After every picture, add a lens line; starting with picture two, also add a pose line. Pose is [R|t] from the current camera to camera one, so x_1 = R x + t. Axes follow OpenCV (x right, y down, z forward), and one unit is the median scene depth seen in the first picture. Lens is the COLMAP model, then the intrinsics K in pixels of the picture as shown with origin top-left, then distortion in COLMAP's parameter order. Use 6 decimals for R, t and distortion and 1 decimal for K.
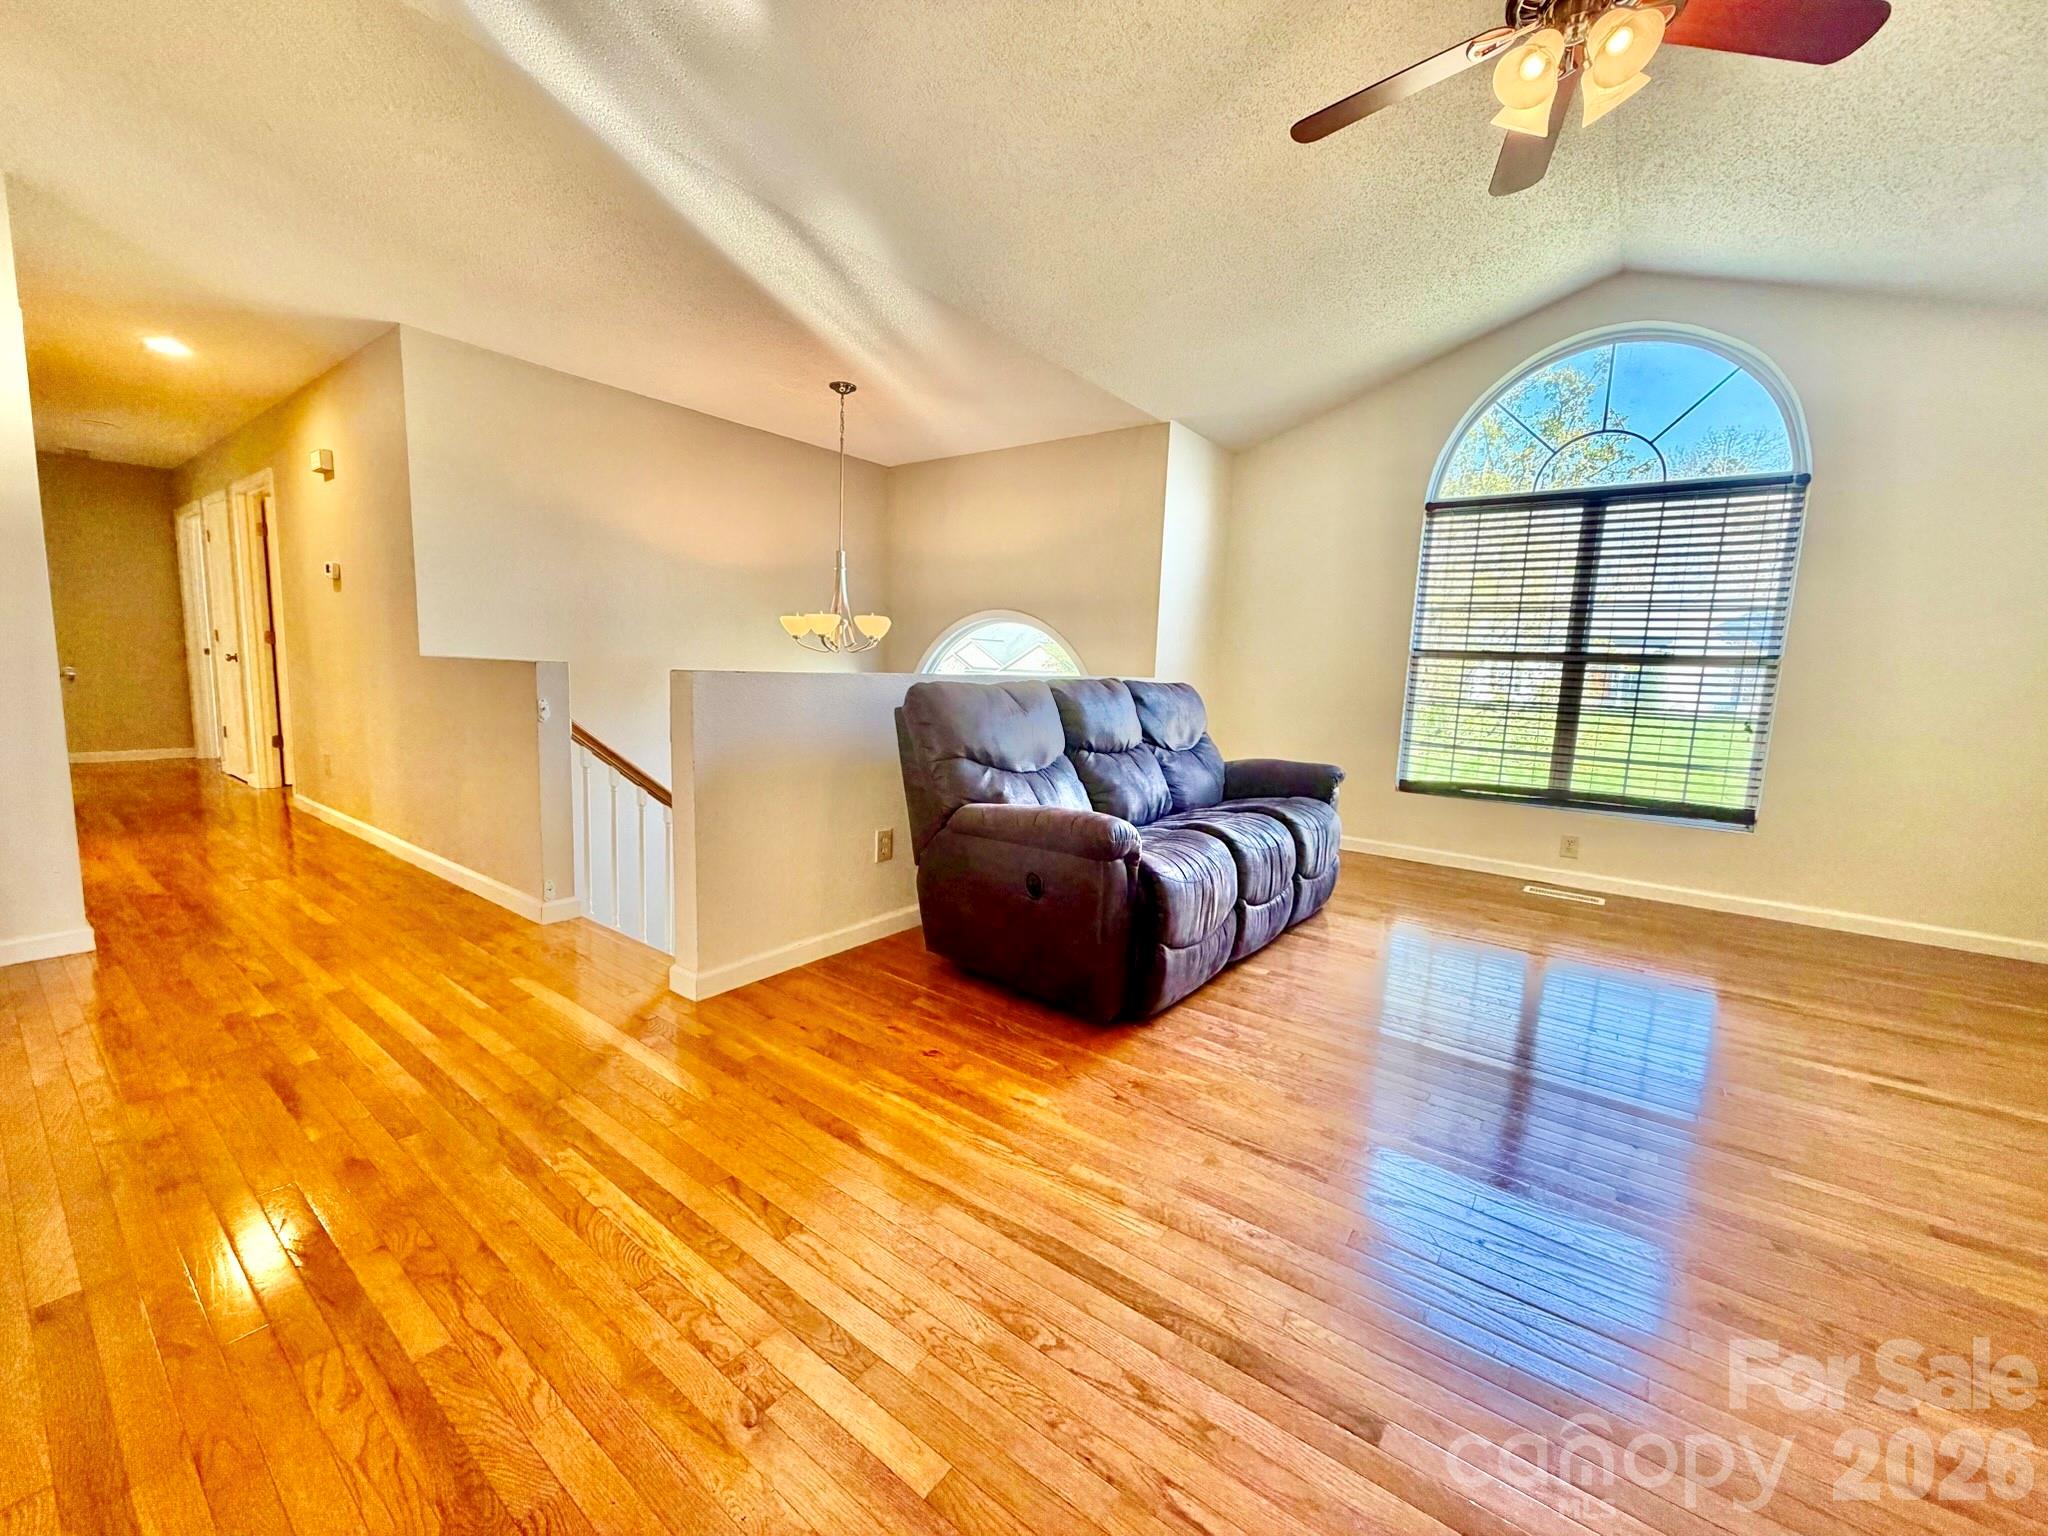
lens RADIAL K [[817.5, 0, 1017.4], [0, 817.5, 768.8], [0, 0, 1]] dist [0.001627, 0.000261]
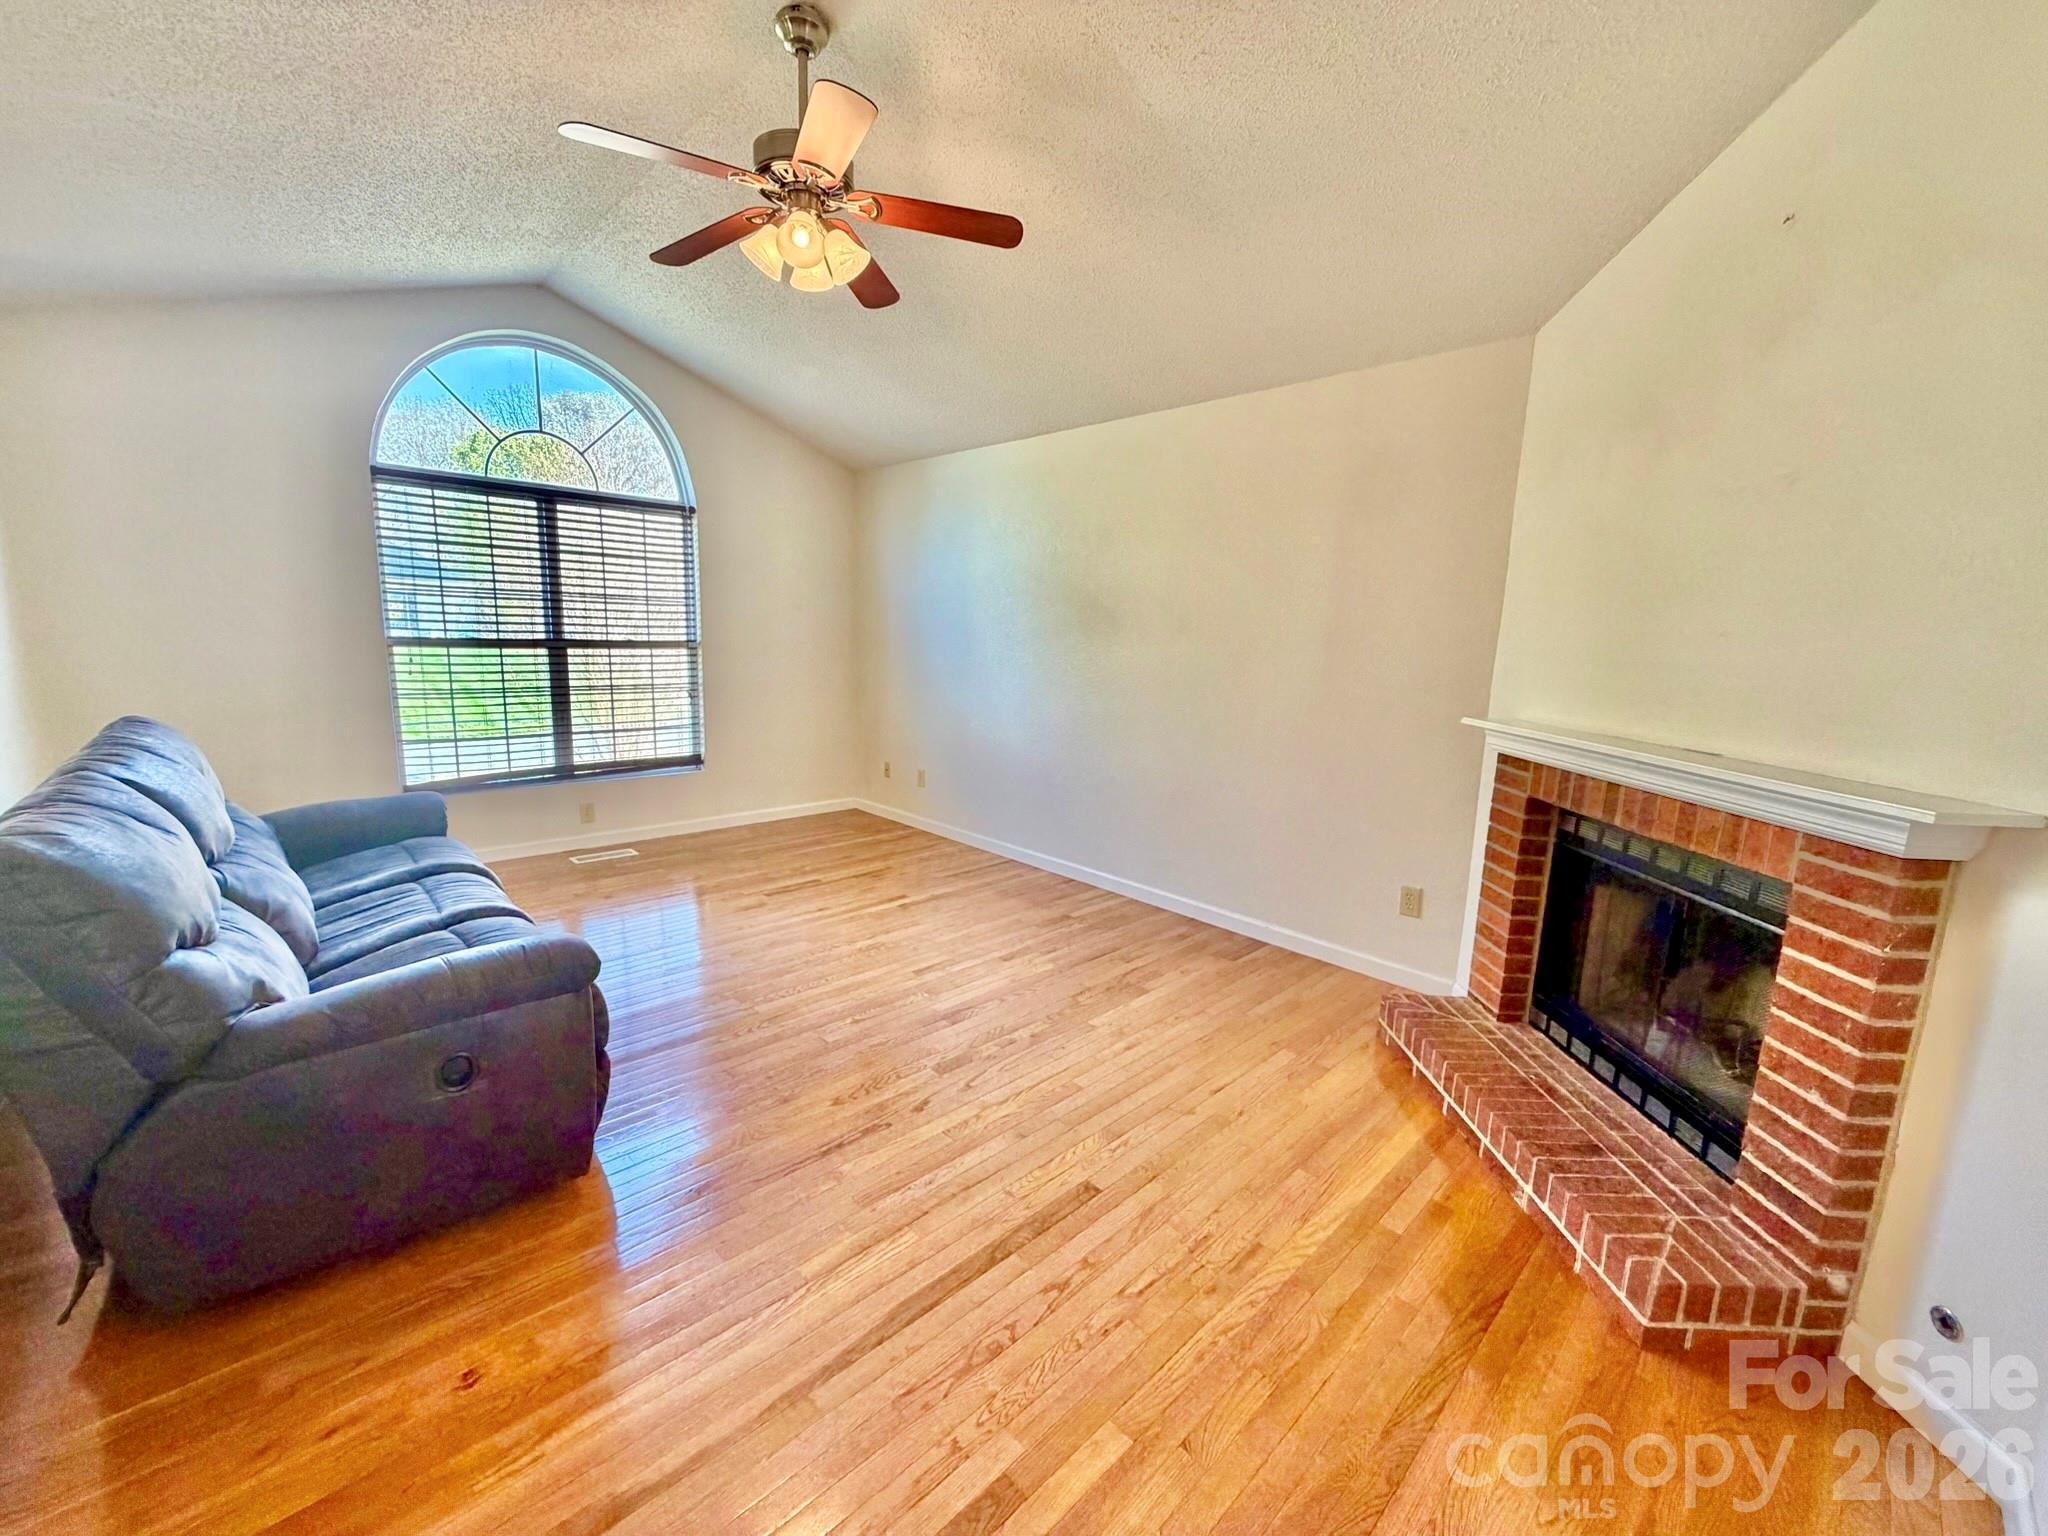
lens RADIAL K [[817.5, 0, 1017.4], [0, 817.5, 768.8], [0, 0, 1]] dist [0.001627, 0.000261]
pose [[0.162114, -0.198279, 0.966646, -0.324183], [0.103898, 0.977589, 0.183099, -0.116840], [-0.981287, 0.070749, 0.179081, 0.233903]]
